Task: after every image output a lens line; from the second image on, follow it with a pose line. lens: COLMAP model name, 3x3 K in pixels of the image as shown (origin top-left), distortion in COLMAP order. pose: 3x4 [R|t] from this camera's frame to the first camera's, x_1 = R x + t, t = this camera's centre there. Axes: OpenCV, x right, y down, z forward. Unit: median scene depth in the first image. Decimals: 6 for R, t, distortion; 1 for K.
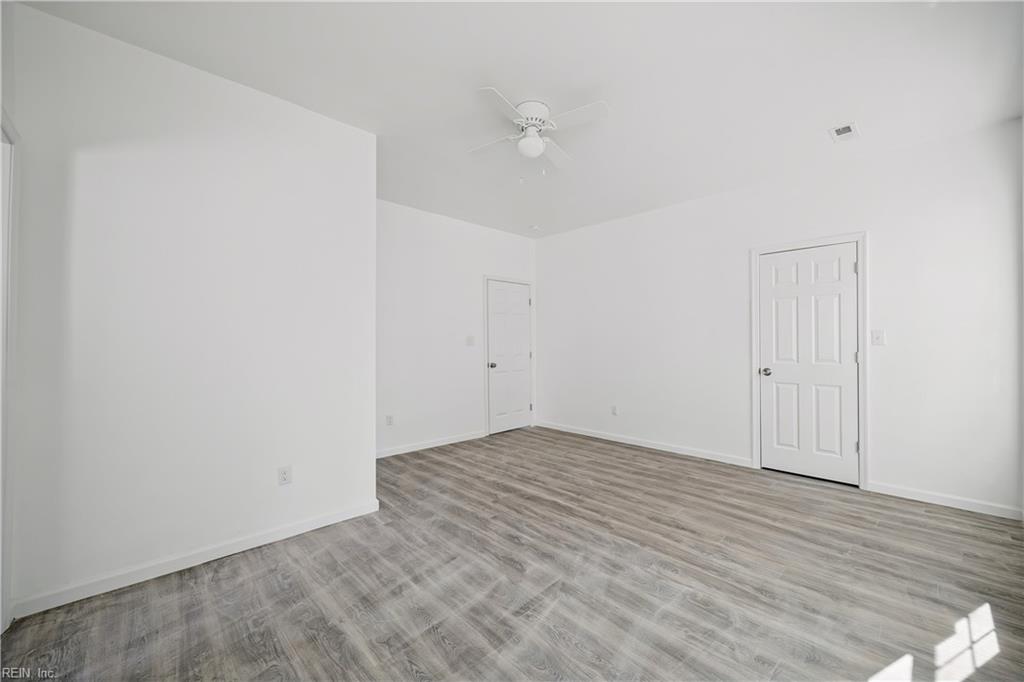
lens RADIAL K [[407.0, 0, 513.0], [0, 407.0, 343.9], [0, 0, 1]] dist [-0.001636, -0.000140]
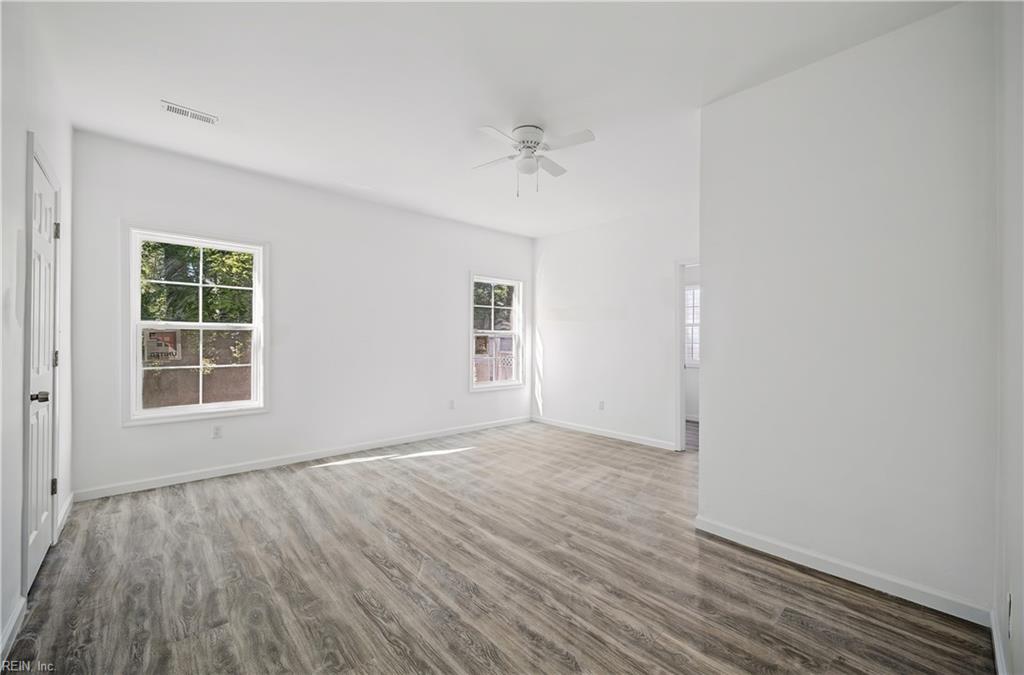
lens RADIAL K [[407.0, 0, 513.3], [0, 407.0, 338.2], [0, 0, 1]] dist [-0.001636, -0.000140]
pose [[-0.999550, -0.003795, 0.029742, 0.047348], [-0.003941, 0.999980, -0.004859, -0.001727], [-0.029723, -0.004974, -0.999546, 1.972318]]
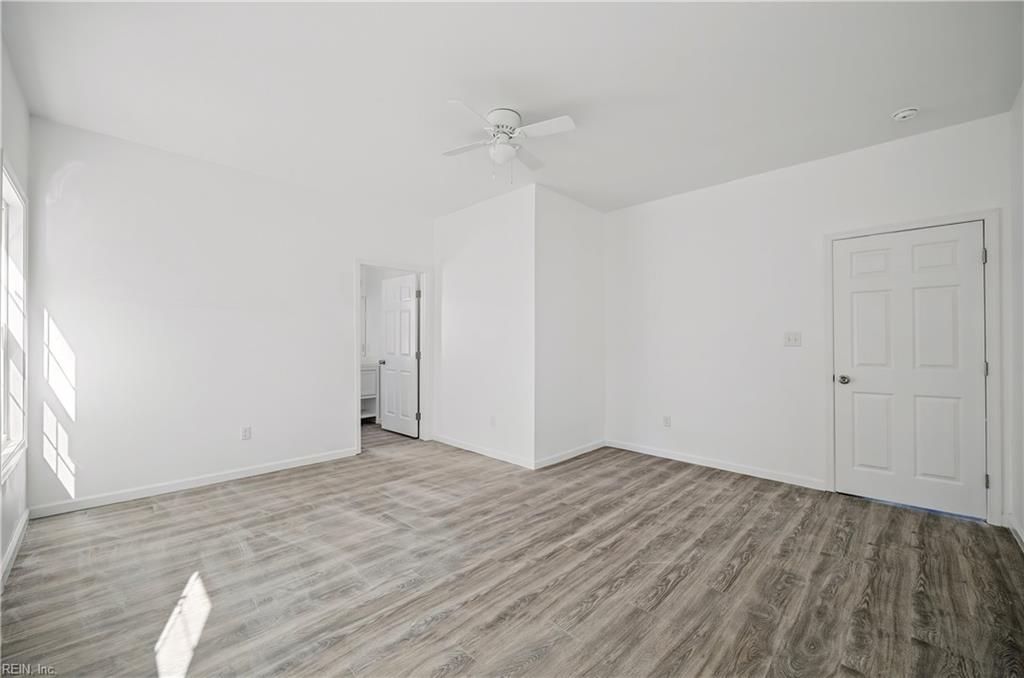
lens RADIAL K [[407.0, 0, 515.4], [0, 407.0, 338.0], [0, 0, 1]] dist [-0.001636, -0.000140]
pose [[0.029907, -0.007630, -0.999524, 1.015211], [-0.004357, 0.999960, -0.007764, -0.004632], [0.999543, 0.004587, 0.029873, 0.928380]]
